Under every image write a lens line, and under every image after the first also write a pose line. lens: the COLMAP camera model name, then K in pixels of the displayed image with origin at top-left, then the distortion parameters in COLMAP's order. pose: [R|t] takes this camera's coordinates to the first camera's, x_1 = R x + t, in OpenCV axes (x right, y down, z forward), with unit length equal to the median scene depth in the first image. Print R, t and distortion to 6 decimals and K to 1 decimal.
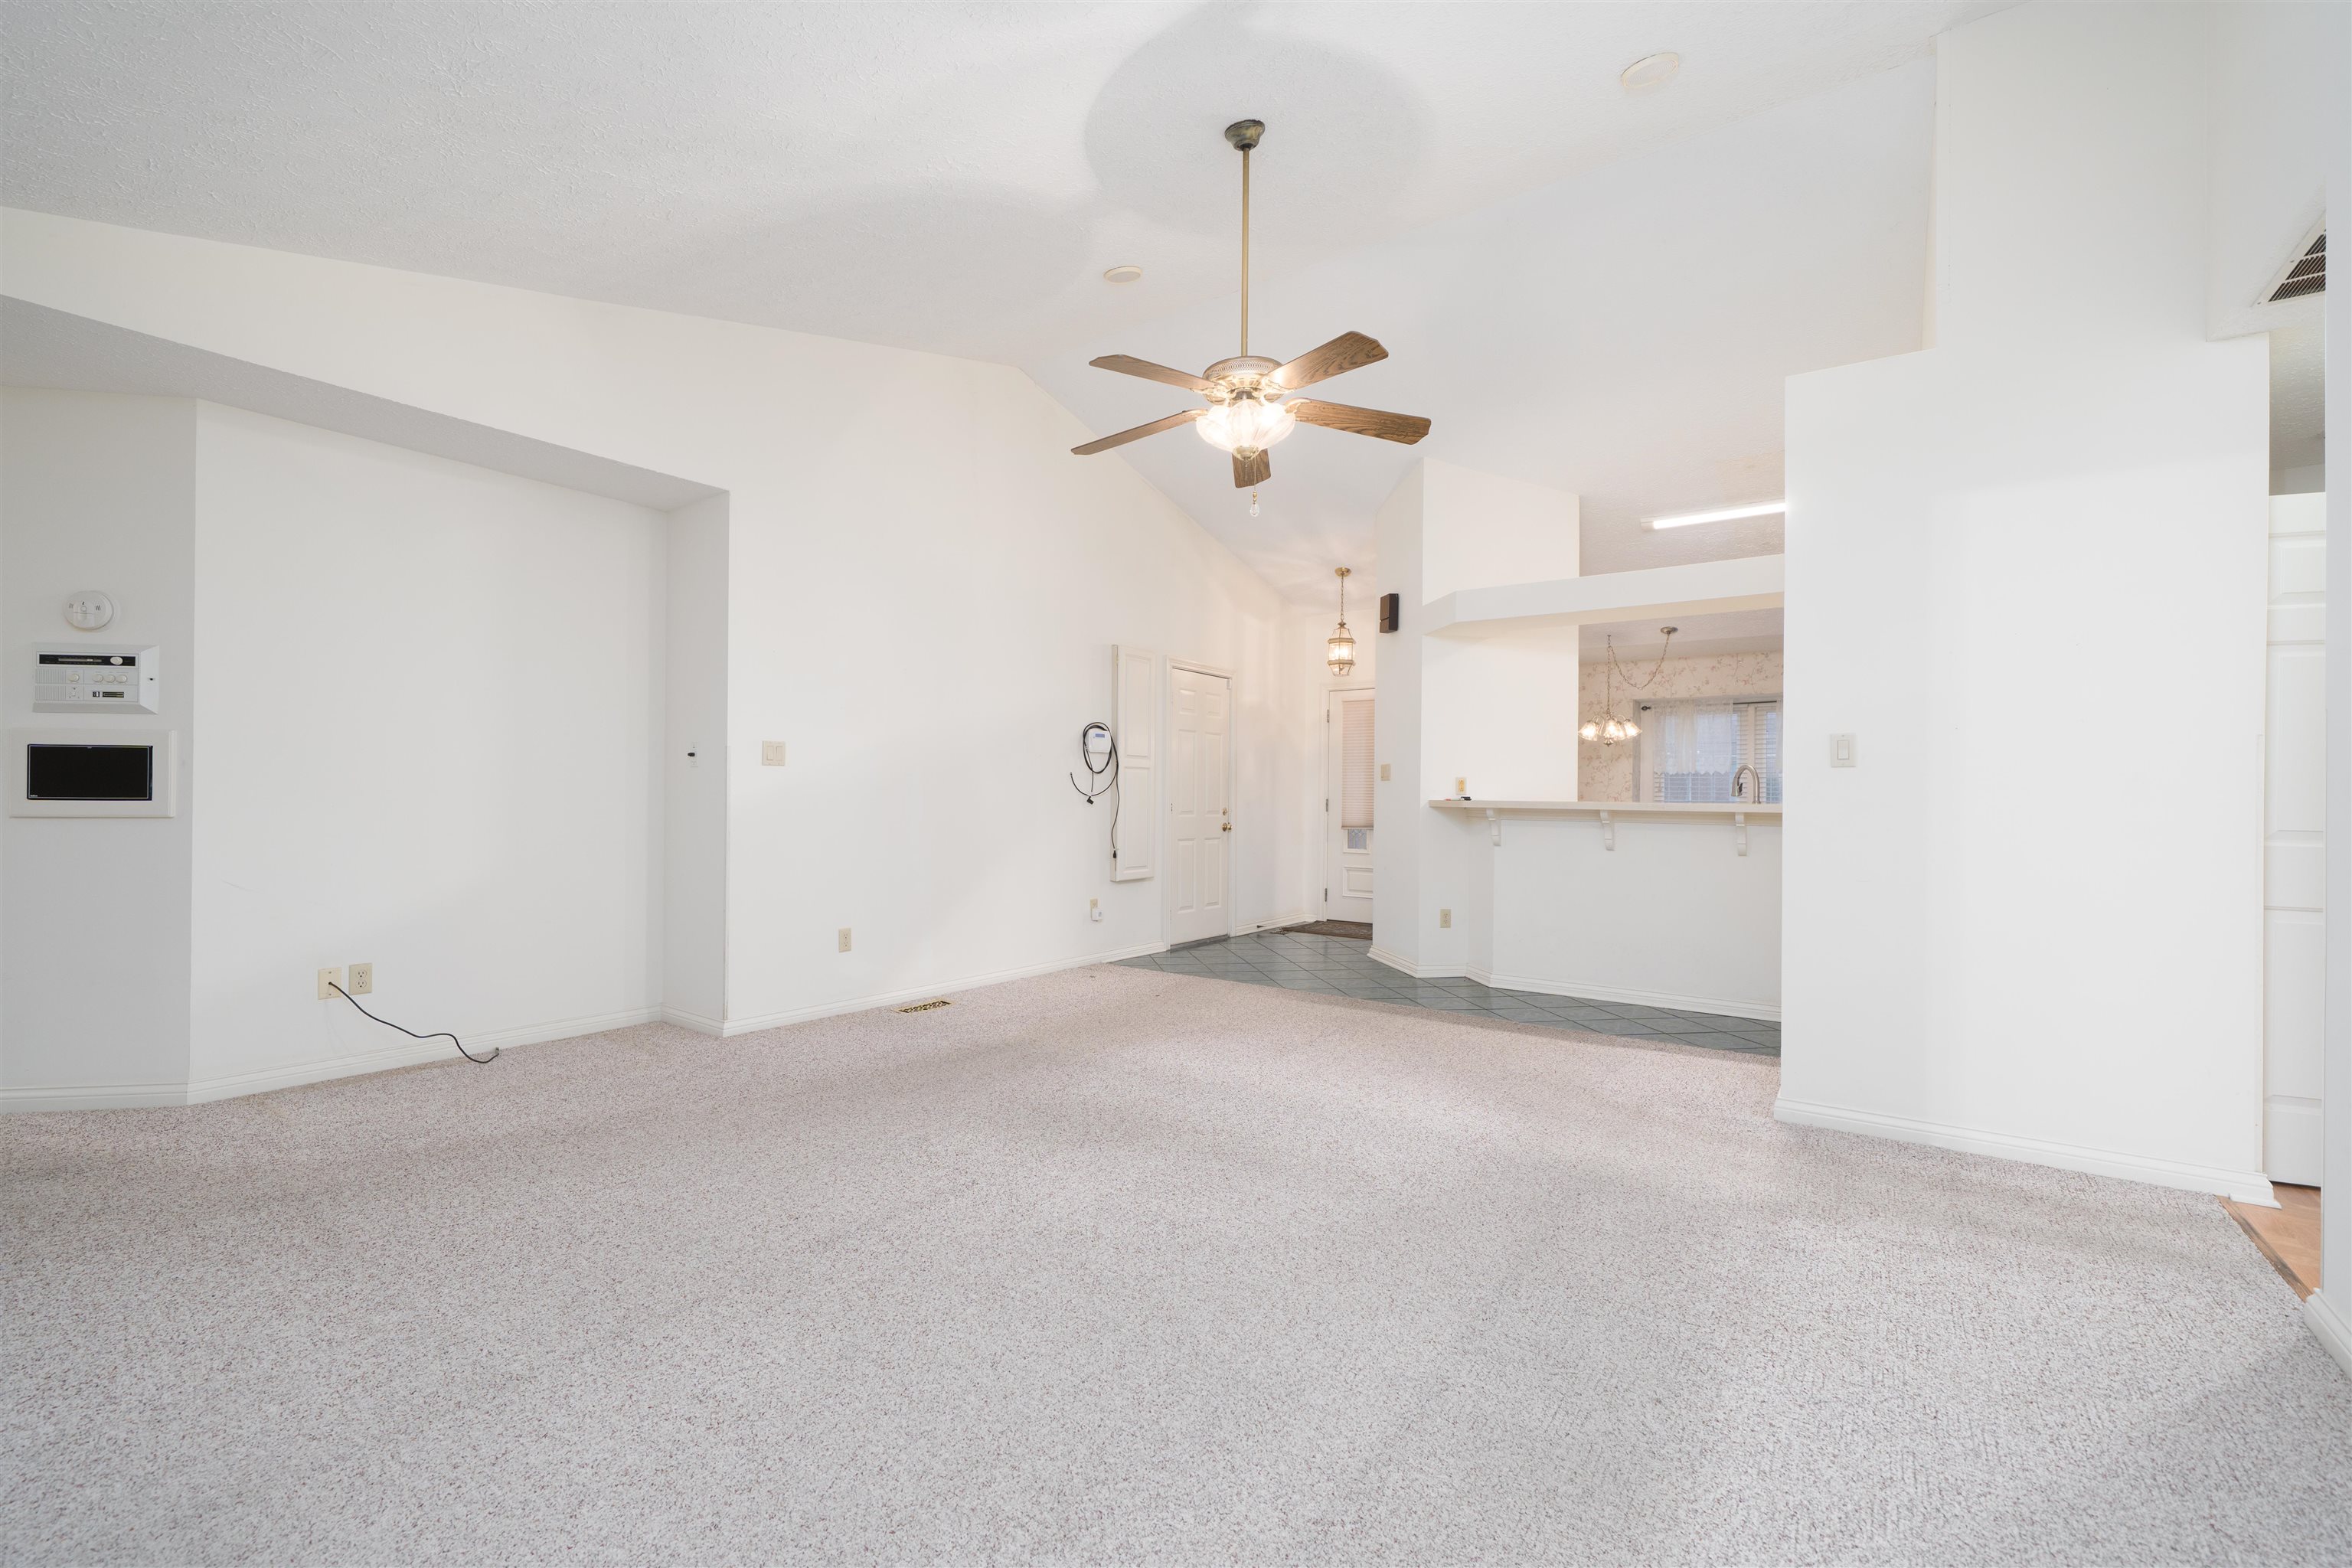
lens RADIAL K [[986.7, 0, 1163.4], [0, 986.7, 791.8], [0, 0, 1]] dist [-0.000047, -0.000065]
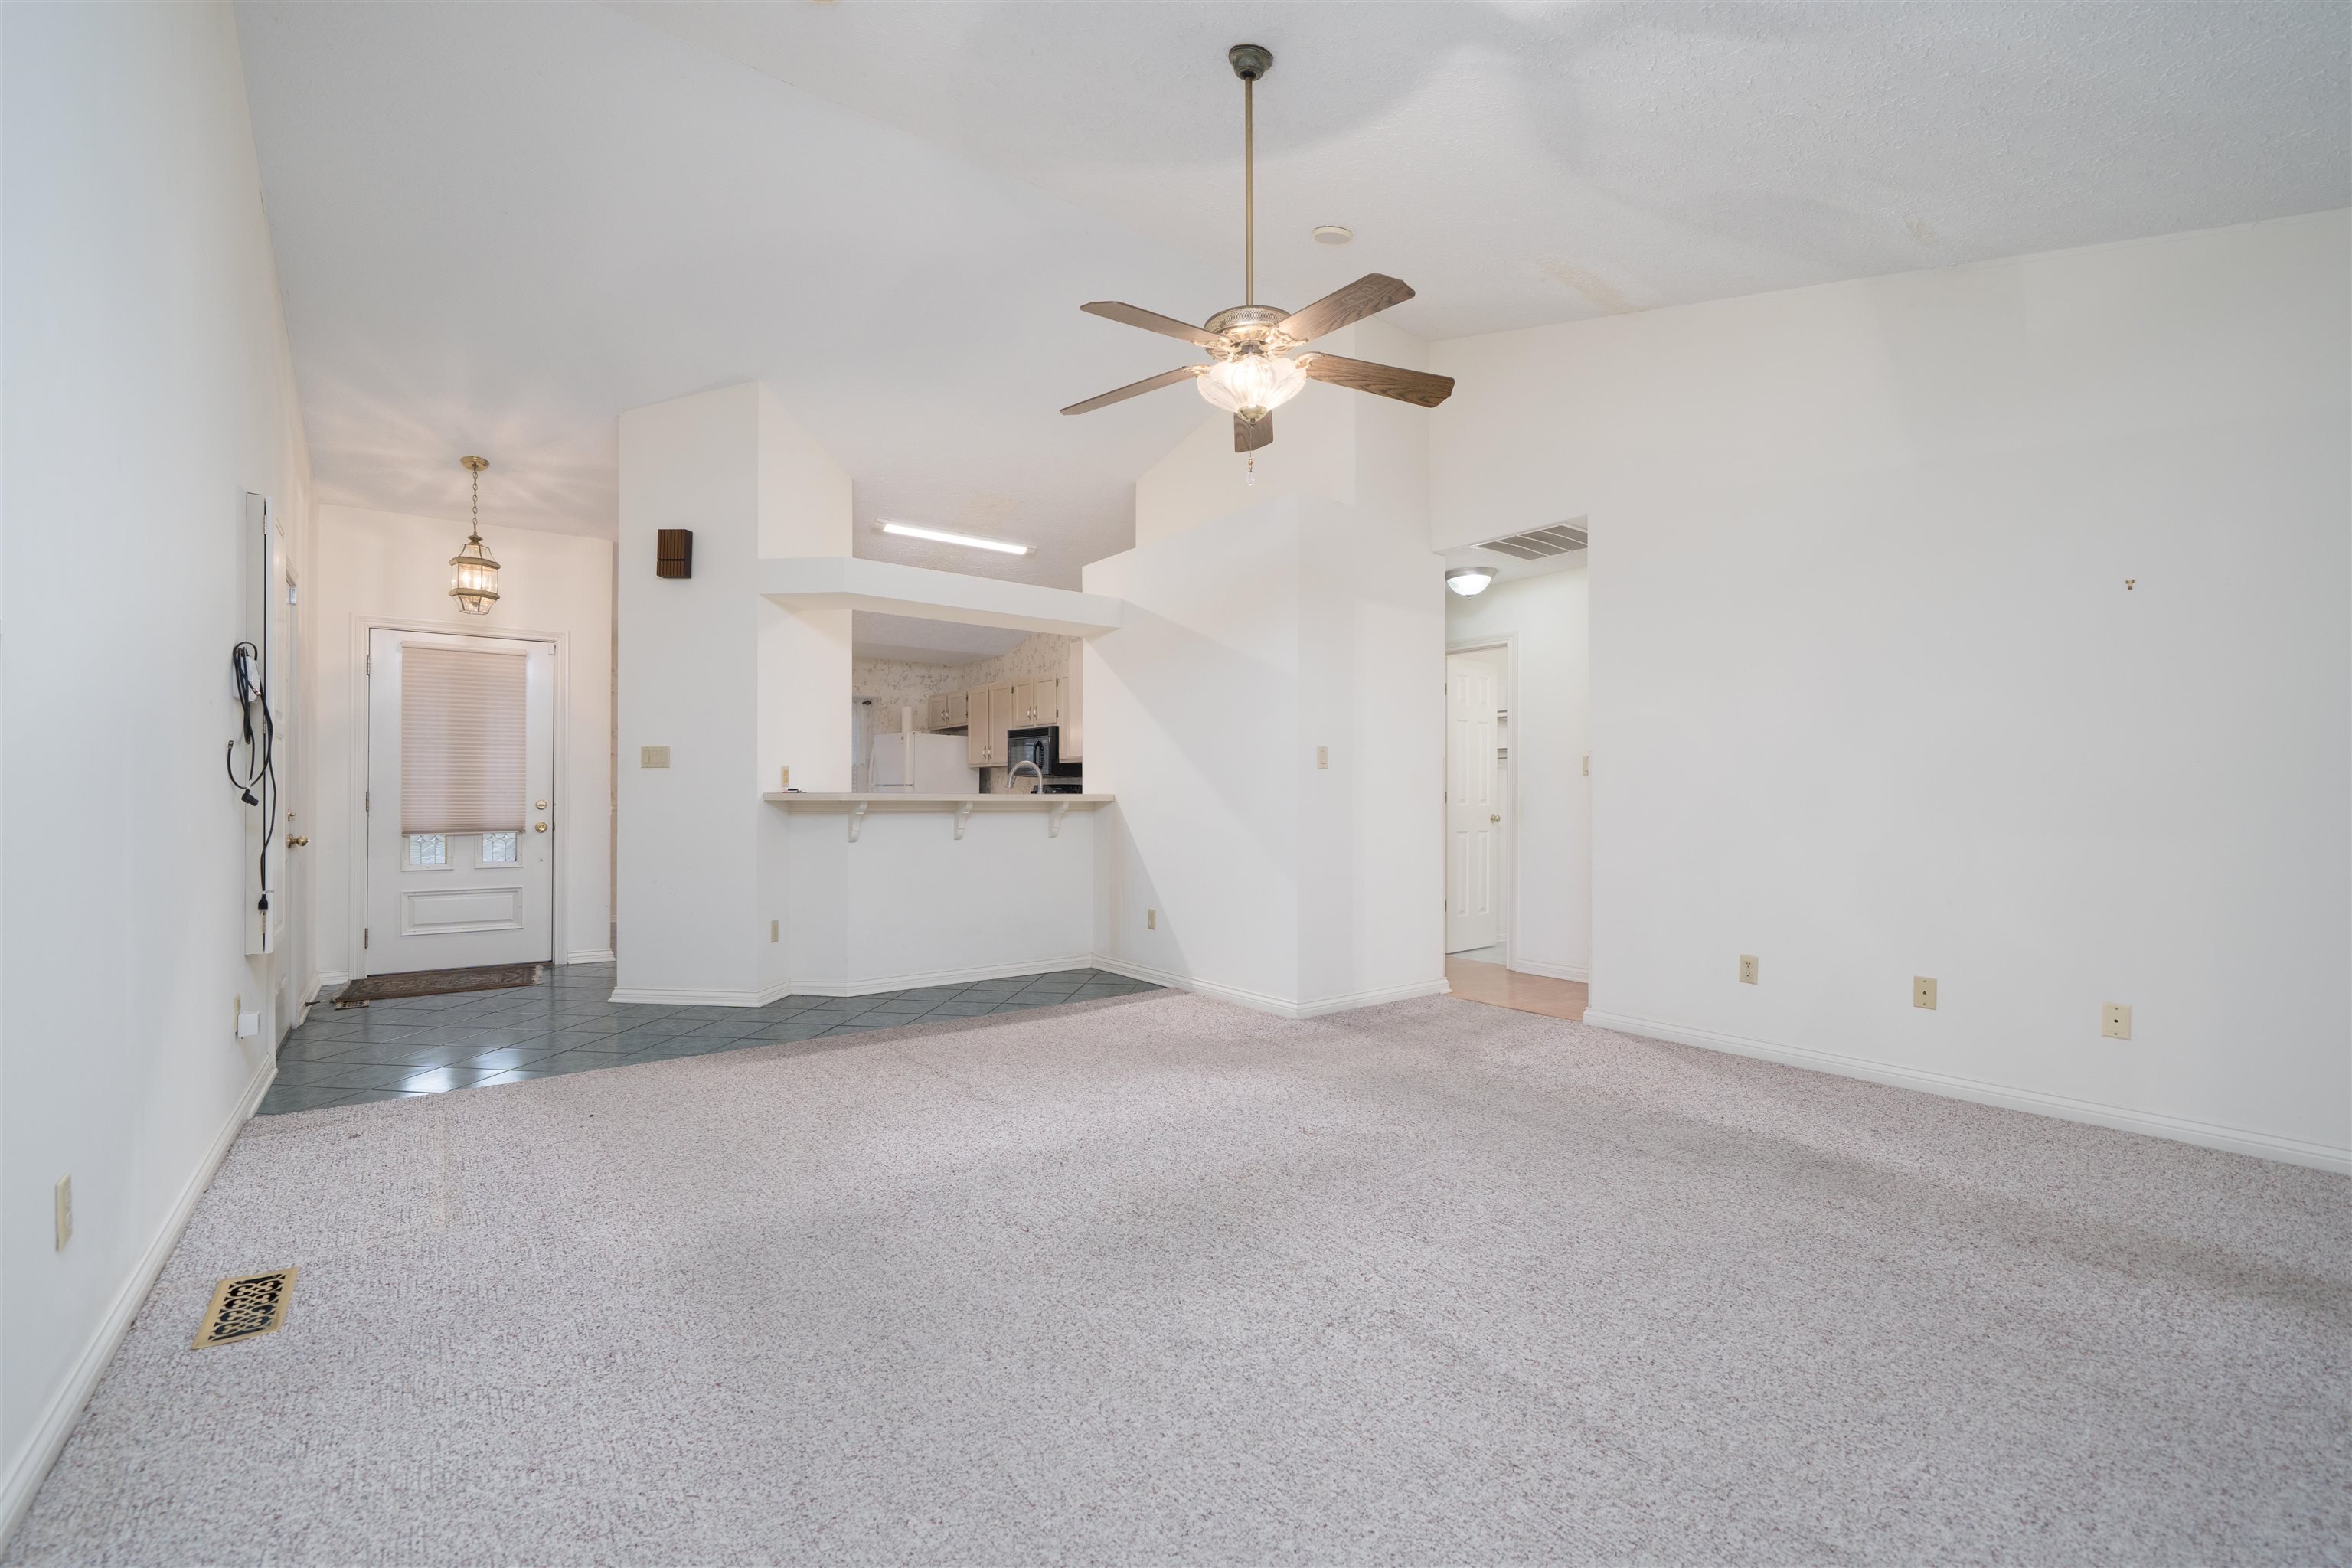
lens RADIAL K [[986.7, 0, 1163.4], [0, 986.7, 791.8], [0, 0, 1]] dist [-0.000047, -0.000065]
pose [[0.295543, -0.006591, 0.955307, -0.598172], [-0.005150, 0.999951, 0.008492, -0.002178], [-0.955315, -0.007430, 0.295495, 0.593369]]
